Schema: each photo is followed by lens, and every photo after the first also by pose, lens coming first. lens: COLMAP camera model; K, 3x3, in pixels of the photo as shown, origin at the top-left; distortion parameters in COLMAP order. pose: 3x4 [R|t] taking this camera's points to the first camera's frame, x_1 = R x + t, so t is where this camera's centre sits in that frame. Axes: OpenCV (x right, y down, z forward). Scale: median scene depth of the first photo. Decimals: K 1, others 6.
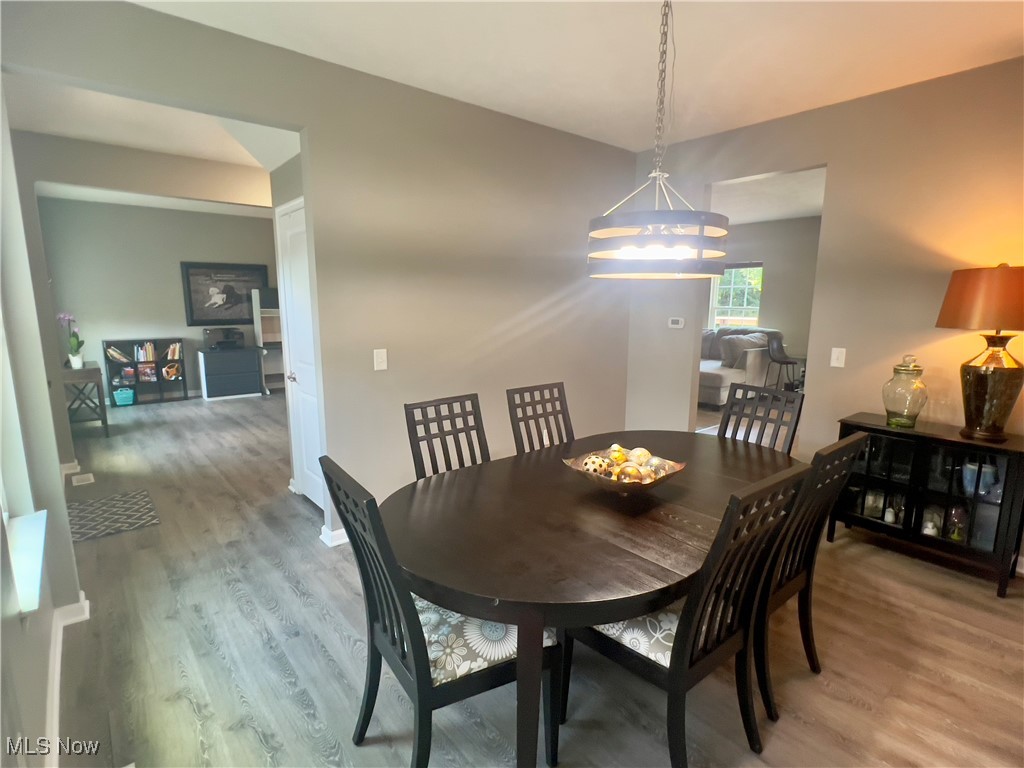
lens RADIAL K [[520.6, 0, 509.7], [0, 520.6, 390.4], [0, 0, 1]] dist [0.000650, 0.000200]
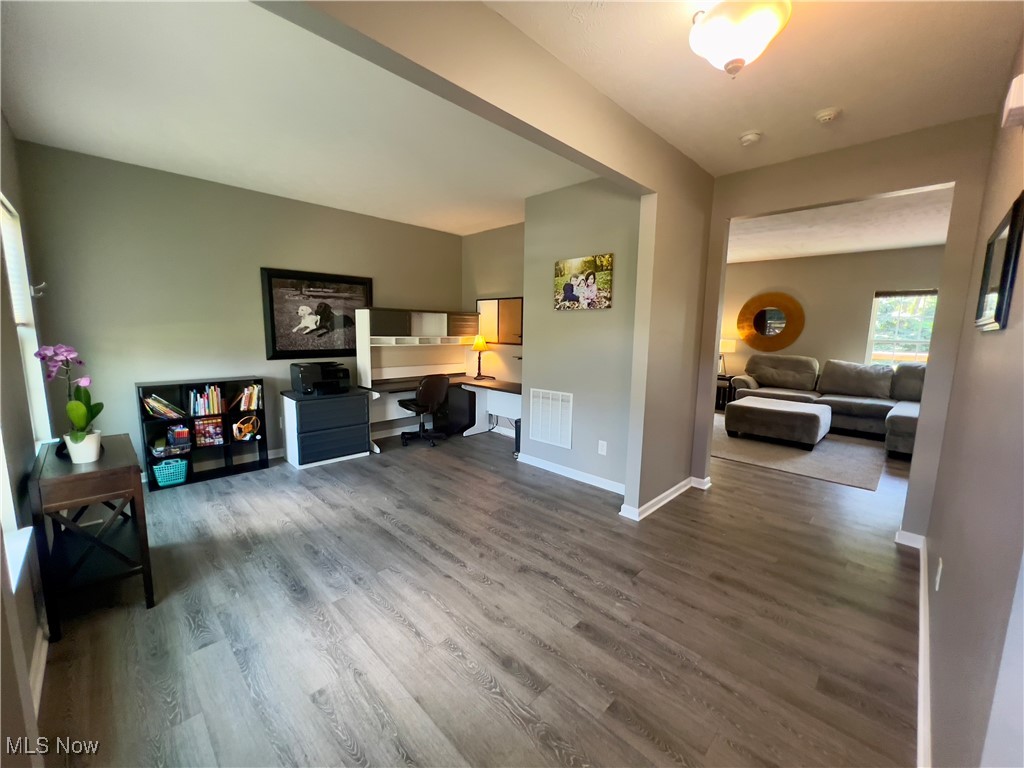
lens RADIAL K [[410.4, 0, 513.0], [0, 410.4, 385.3], [0, 0, 1]] dist [-0.002736, -0.000051]
pose [[0.995559, -0.000133, 0.094141, -0.363433], [0.003291, 0.999437, -0.033384, -0.073810], [-0.094083, 0.033545, 0.994999, 0.448923]]
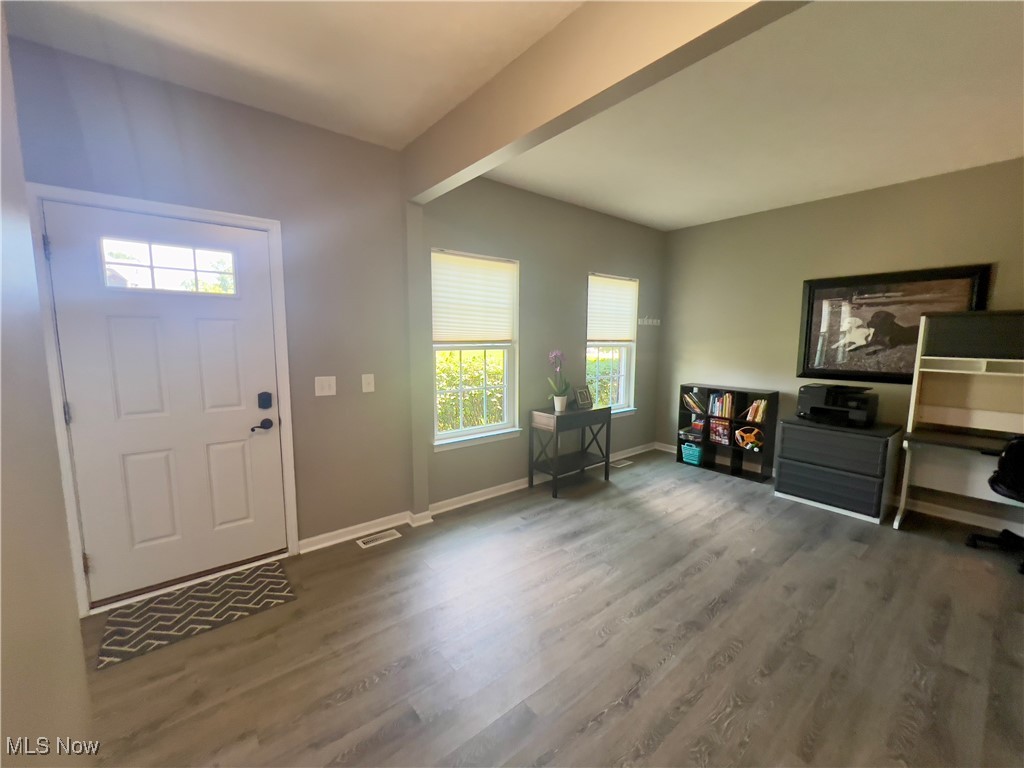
lens RADIAL K [[410.4, 0, 513.0], [0, 410.4, 385.3], [0, 0, 1]] dist [-0.002736, -0.000051]
pose [[-0.013148, 0.113395, -0.993463, -0.099197], [-0.177525, 0.977500, 0.113923, -0.114698], [0.984028, 0.177862, 0.007278, 0.680968]]
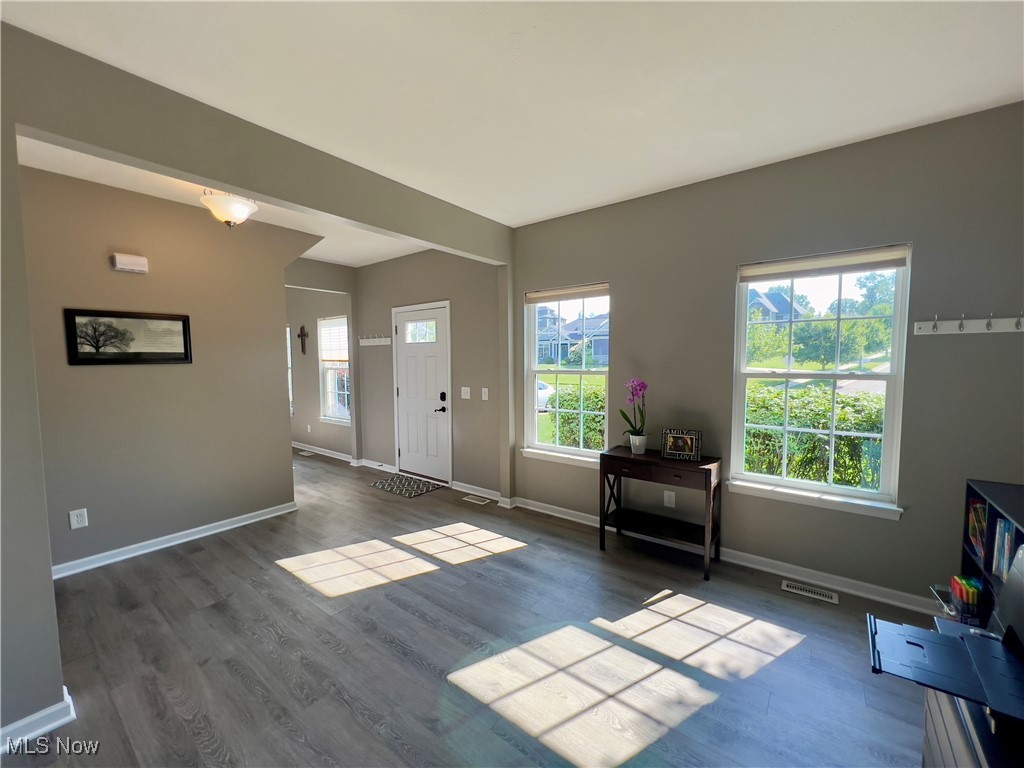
lens RADIAL K [[410.4, 0, 513.0], [0, 410.4, 385.3], [0, 0, 1]] dist [-0.002736, -0.000051]
pose [[-0.975715, 0.016400, -0.218429, -0.402911], [-0.035487, 0.972184, 0.231514, -0.195418], [0.216150, 0.233643, -0.947993, 1.108486]]
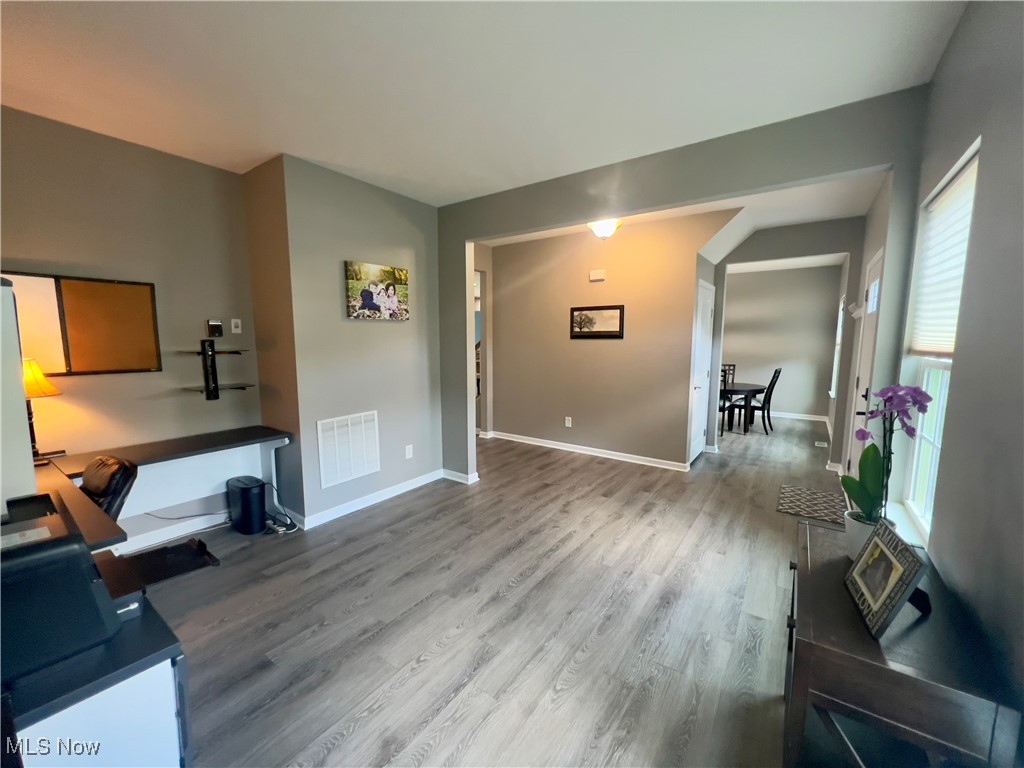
lens RADIAL K [[410.4, 0, 513.0], [0, 410.4, 385.3], [0, 0, 1]] dist [-0.002736, -0.000051]
pose [[-0.253745, -0.116955, 0.960174, -0.745855], [0.162439, 0.973413, 0.161496, -0.162390], [-0.953534, 0.196949, -0.228001, 0.923099]]
